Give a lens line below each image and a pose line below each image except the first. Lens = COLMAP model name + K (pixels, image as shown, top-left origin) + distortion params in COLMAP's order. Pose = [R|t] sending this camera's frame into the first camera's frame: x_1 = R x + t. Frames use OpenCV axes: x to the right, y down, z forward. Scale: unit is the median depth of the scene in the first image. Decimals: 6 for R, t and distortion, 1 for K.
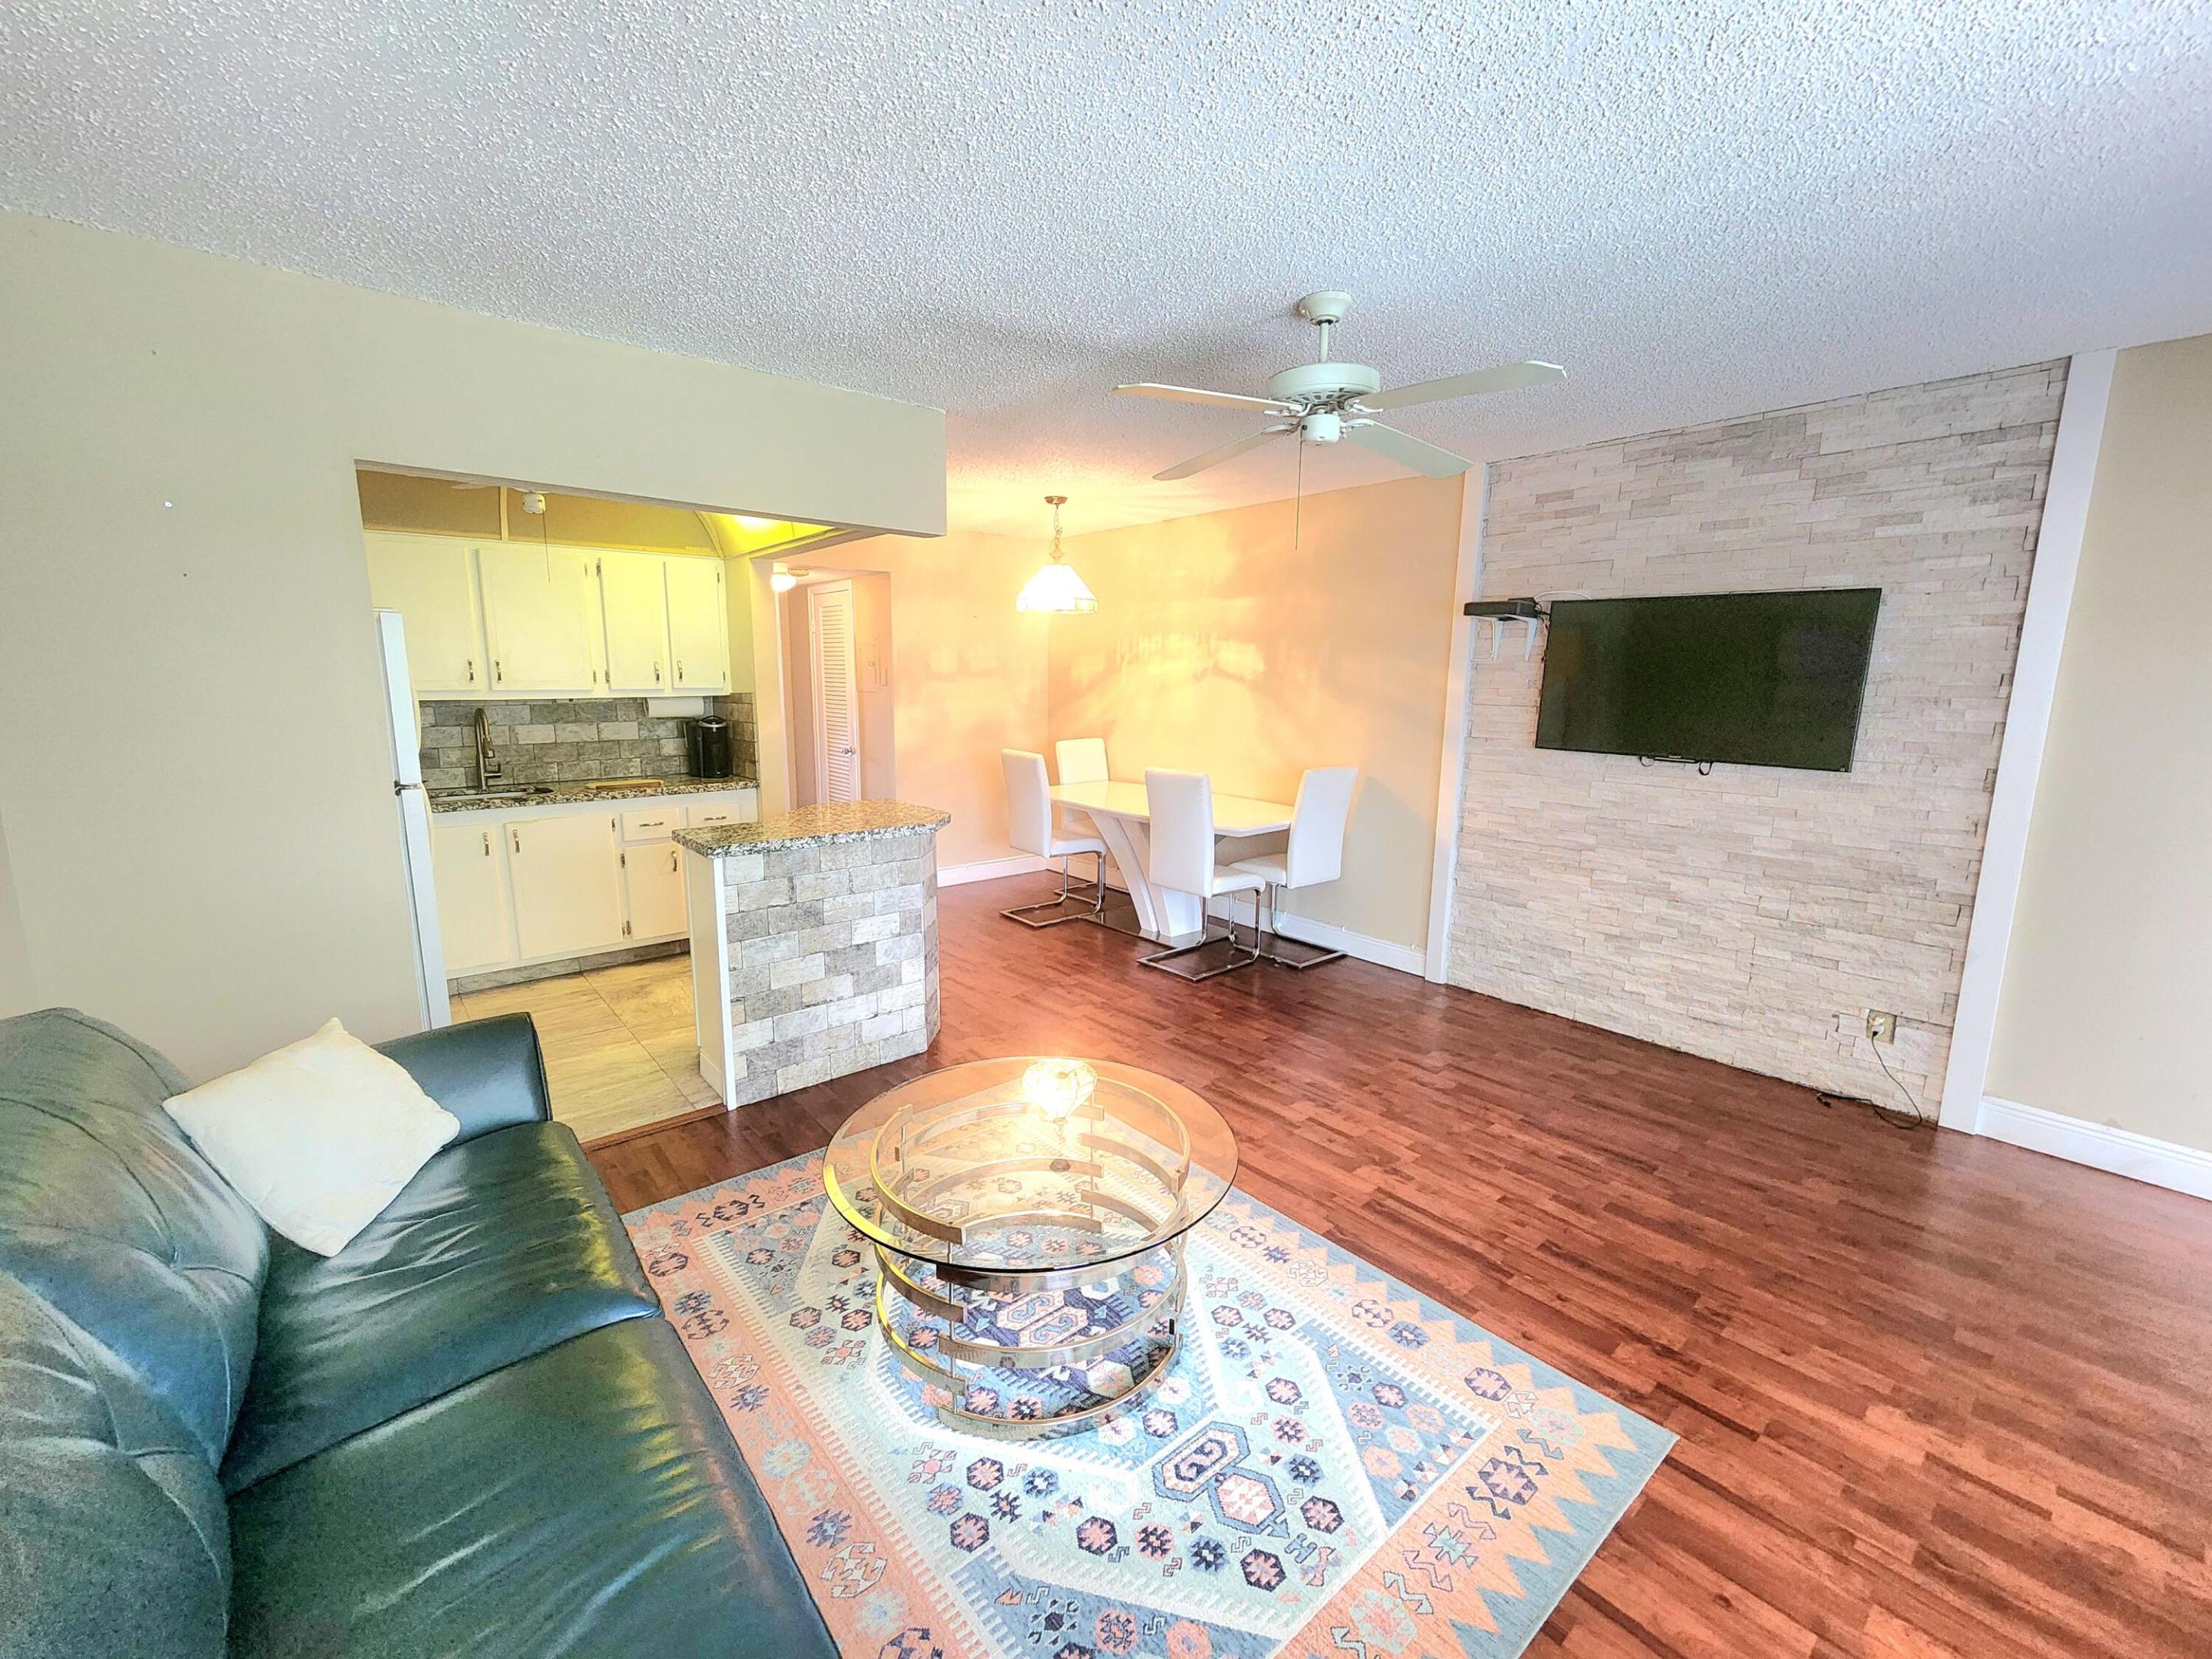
lens RADIAL K [[914.2, 0, 1091.2], [0, 914.2, 832.9], [0, 0, 1]] dist [0.005513, -0.002161]
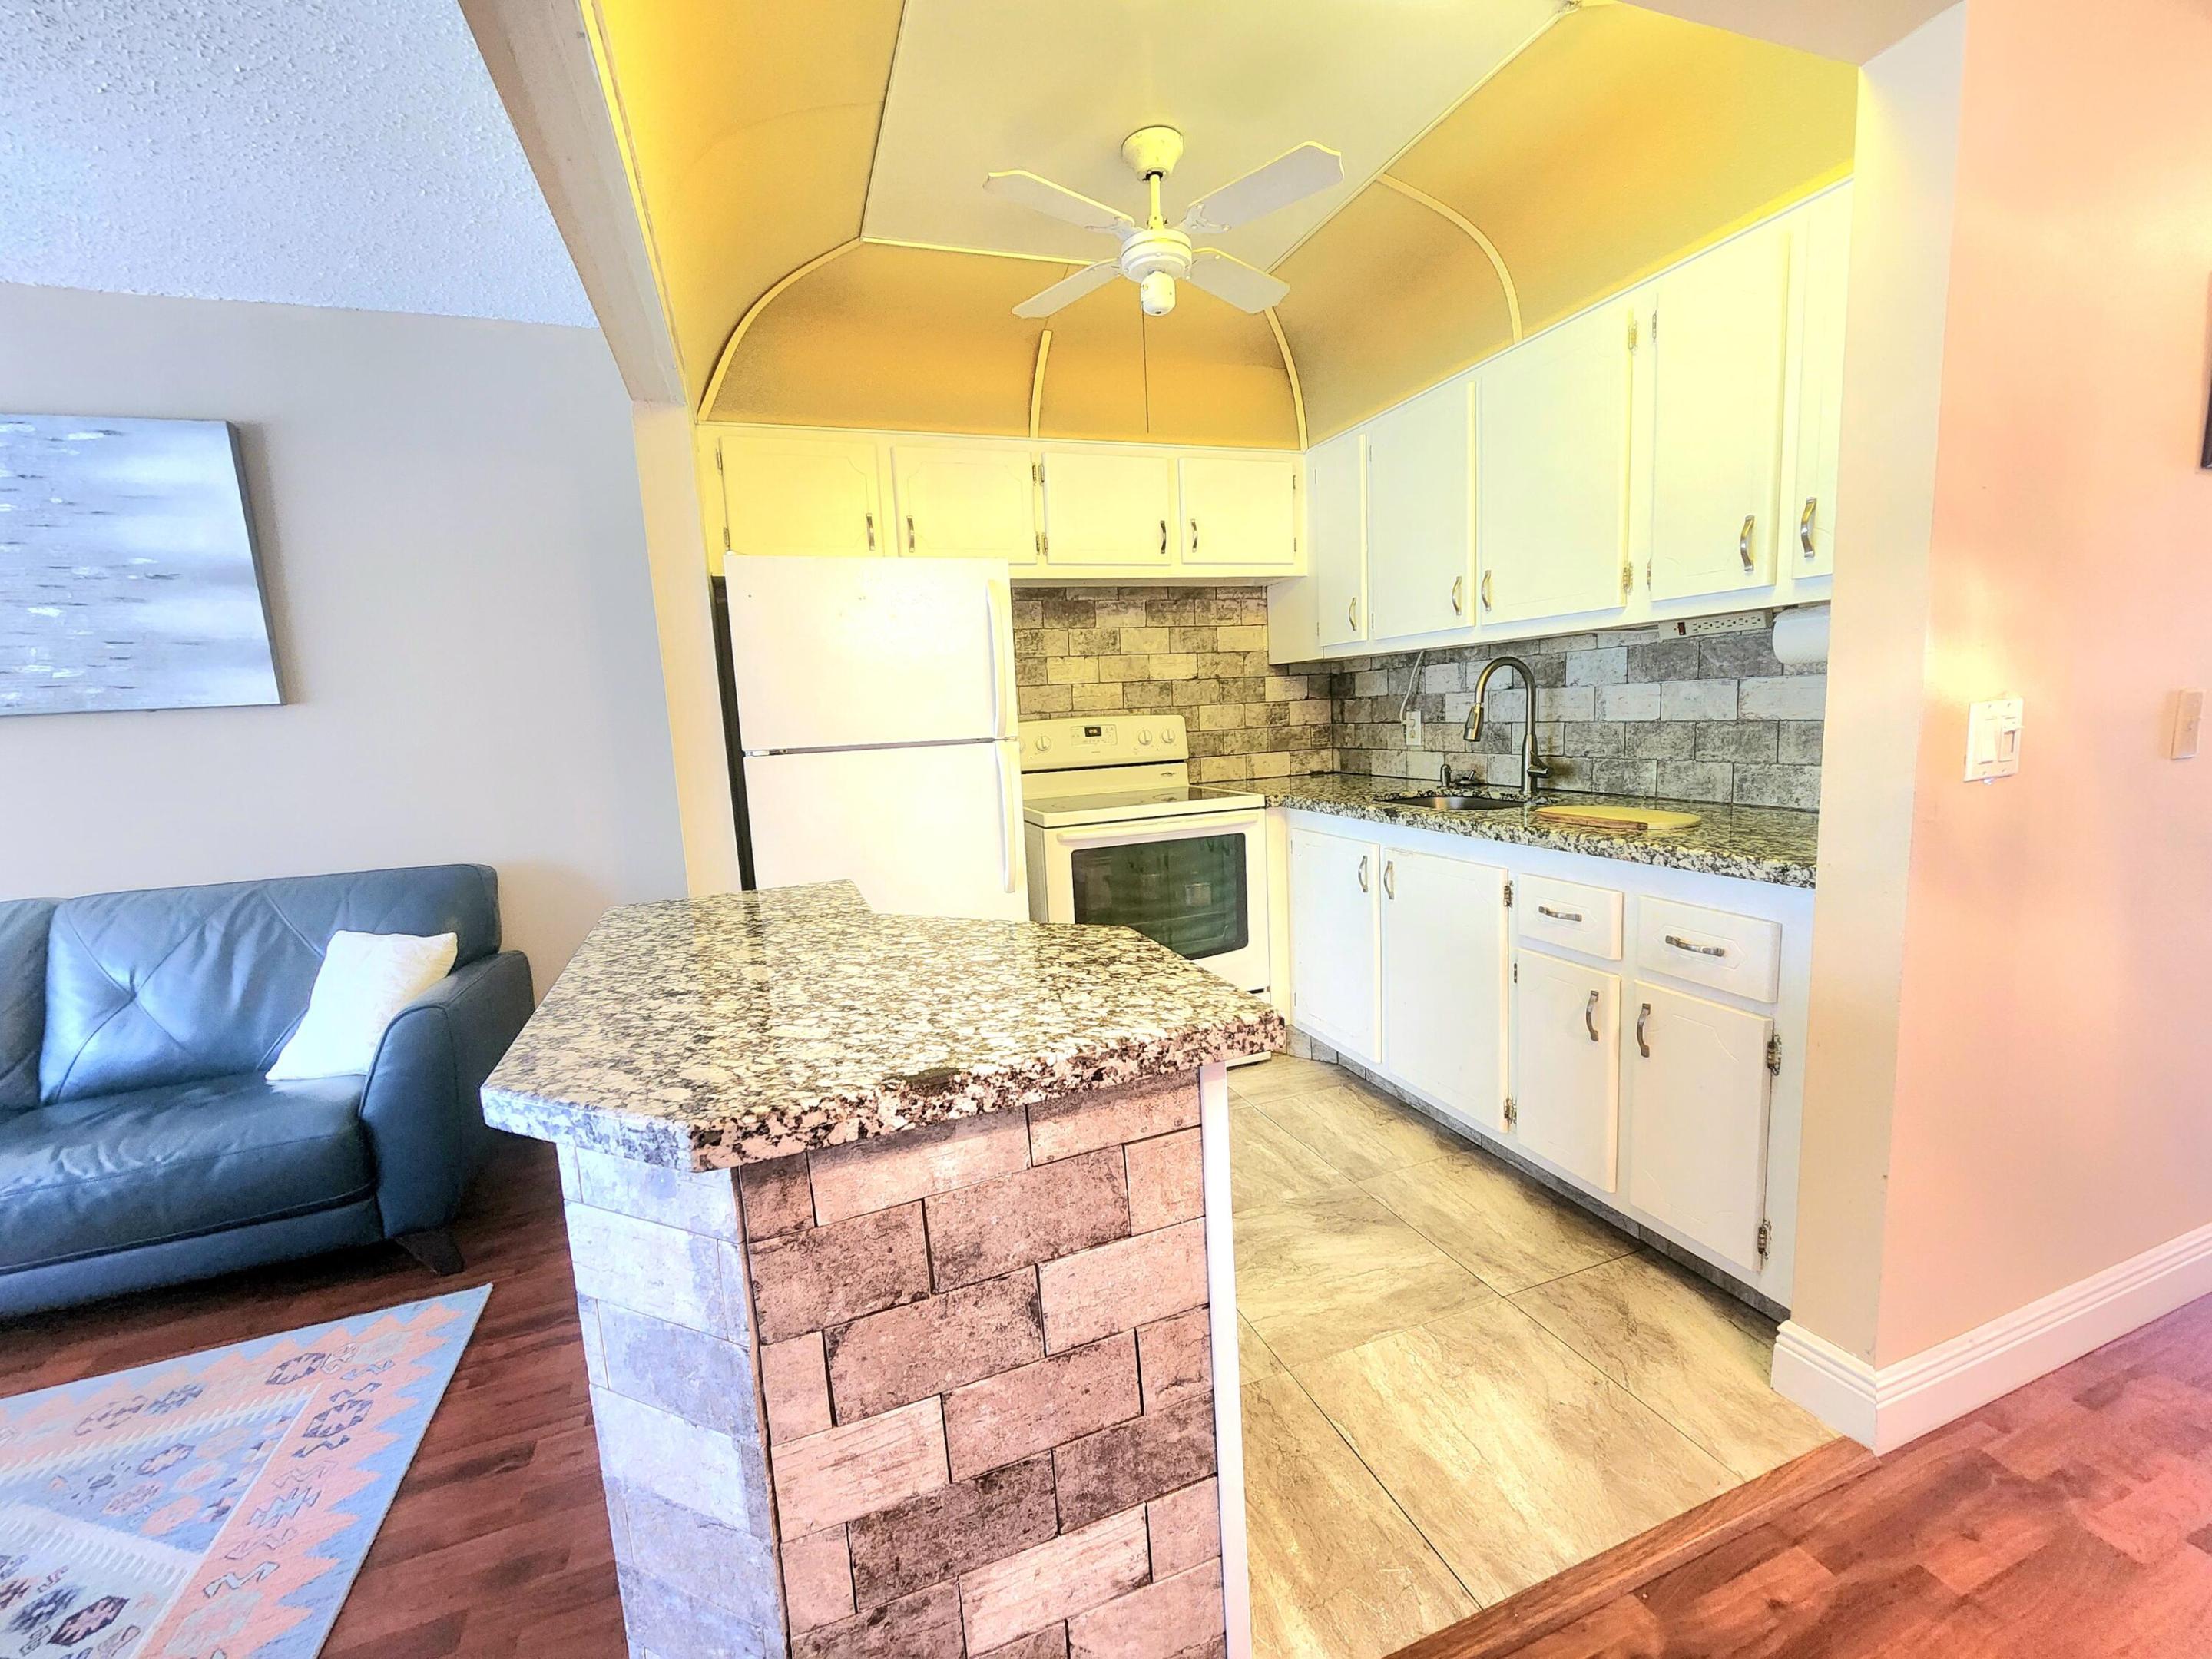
lens RADIAL K [[914.2, 0, 1094.1], [0, 914.2, 829.4], [0, 0, 1]] dist [0.005513, -0.002161]
pose [[-0.334318, 0.139174, -0.932128, -0.013043], [-0.111828, 0.976191, 0.185862, -0.145635], [0.935802, 0.166375, -0.310794, 1.292184]]
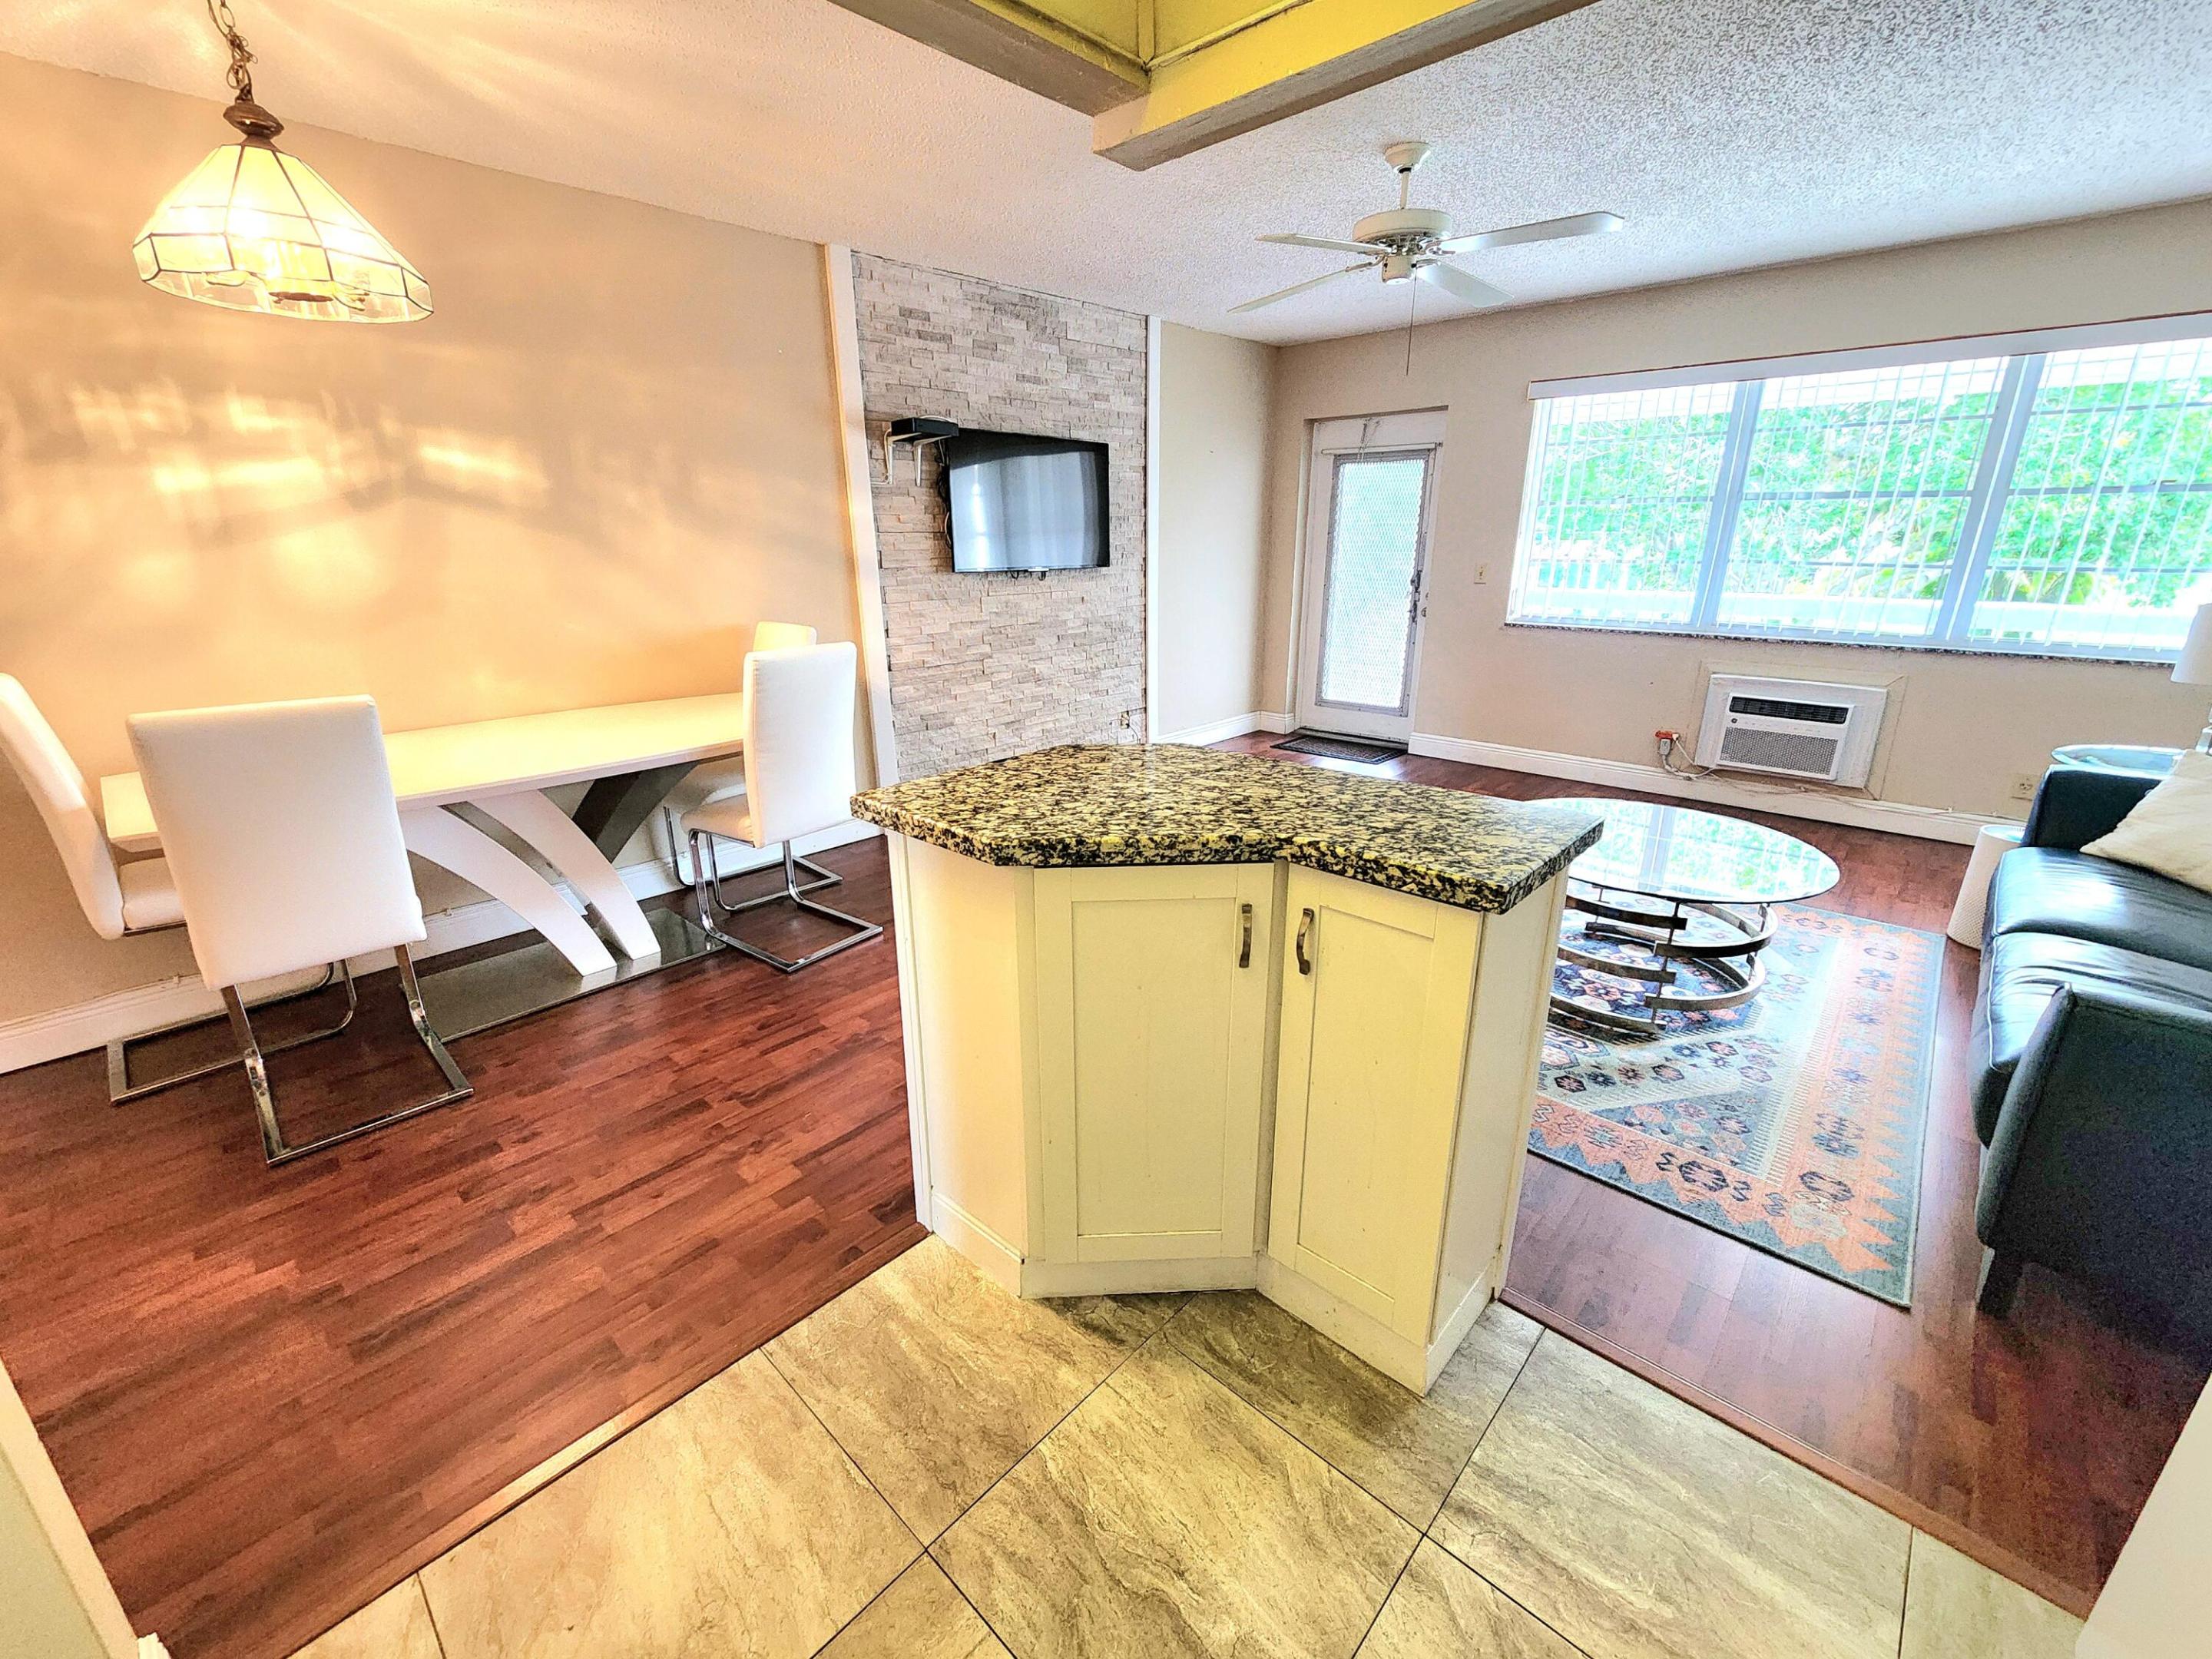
lens RADIAL K [[914.2, 0, 1096.3], [0, 914.2, 831.4], [0, 0, 1]] dist [0.005513, -0.002161]
pose [[-0.122268, -0.317623, 0.940301, -0.766854], [0.179466, 0.924717, 0.335695, -0.171676], [-0.976136, 0.209797, -0.056061, 1.170745]]
